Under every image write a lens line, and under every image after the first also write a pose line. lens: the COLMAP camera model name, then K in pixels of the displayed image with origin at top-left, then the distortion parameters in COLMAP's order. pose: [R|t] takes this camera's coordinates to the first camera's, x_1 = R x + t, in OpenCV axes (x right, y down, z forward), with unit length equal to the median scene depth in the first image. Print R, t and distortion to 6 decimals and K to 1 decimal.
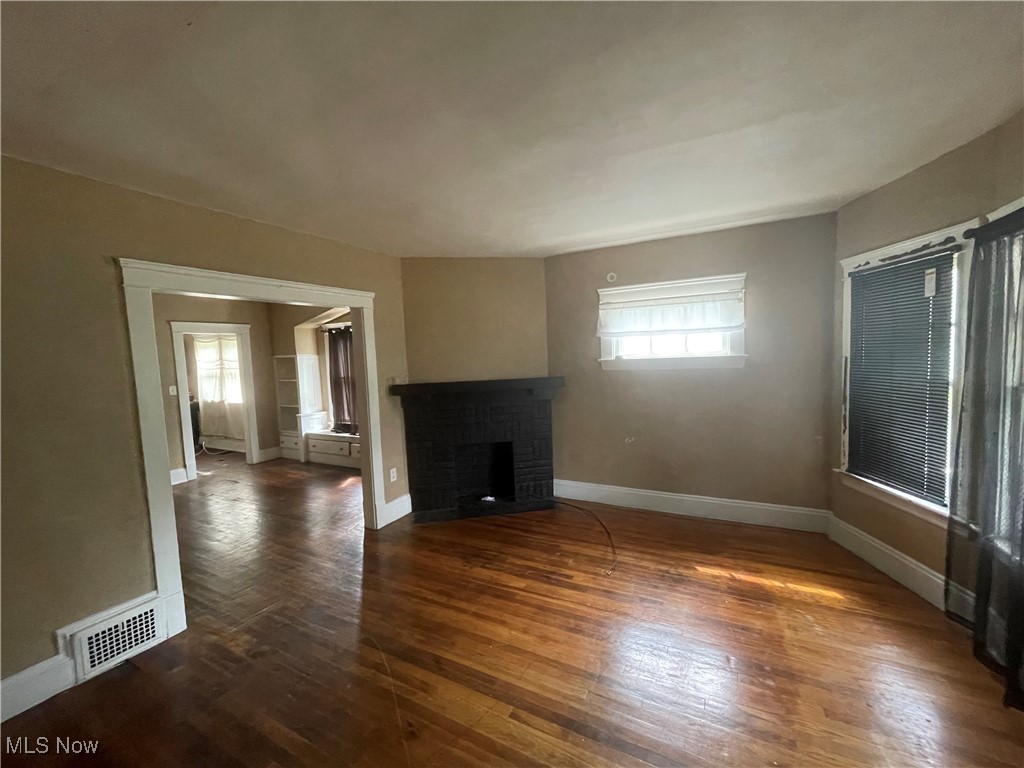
lens RADIAL K [[417.8, 0, 512.2], [0, 417.8, 387.2], [0, 0, 1]] dist [0.000195, 0.000367]
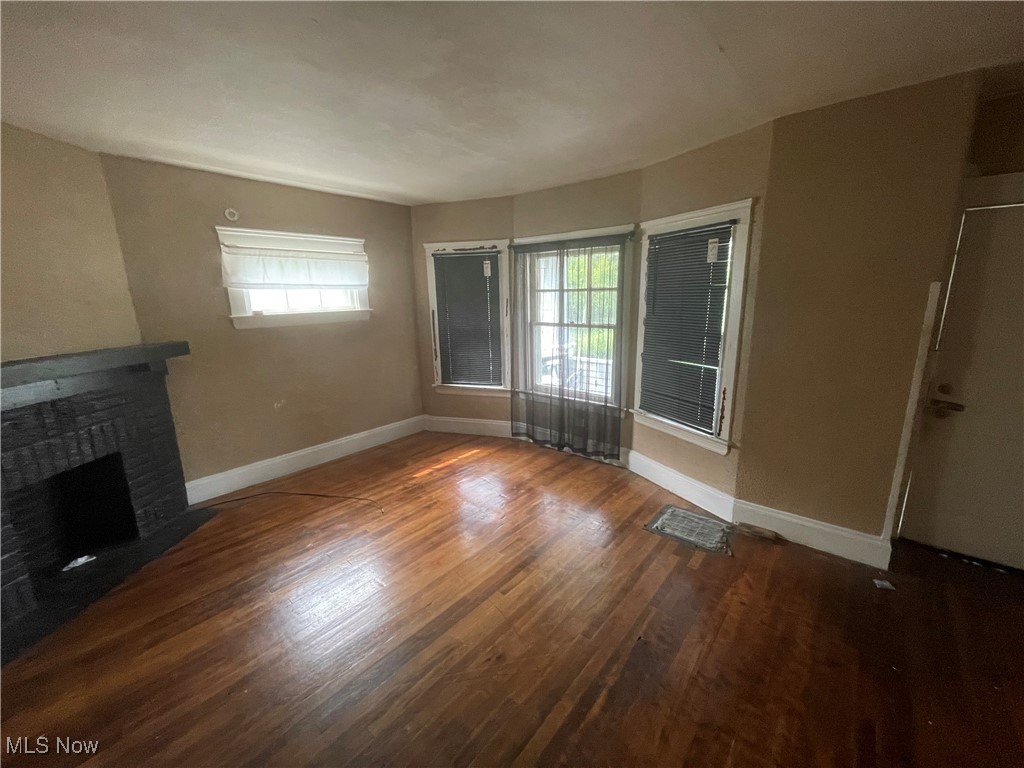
lens RADIAL K [[417.8, 0, 512.2], [0, 417.8, 387.2], [0, 0, 1]] dist [0.000195, 0.000367]
pose [[0.203678, -0.180381, 0.962278, -0.658482], [0.087755, 0.982288, 0.165557, -0.022457], [-0.975097, 0.050724, 0.215899, 0.398788]]
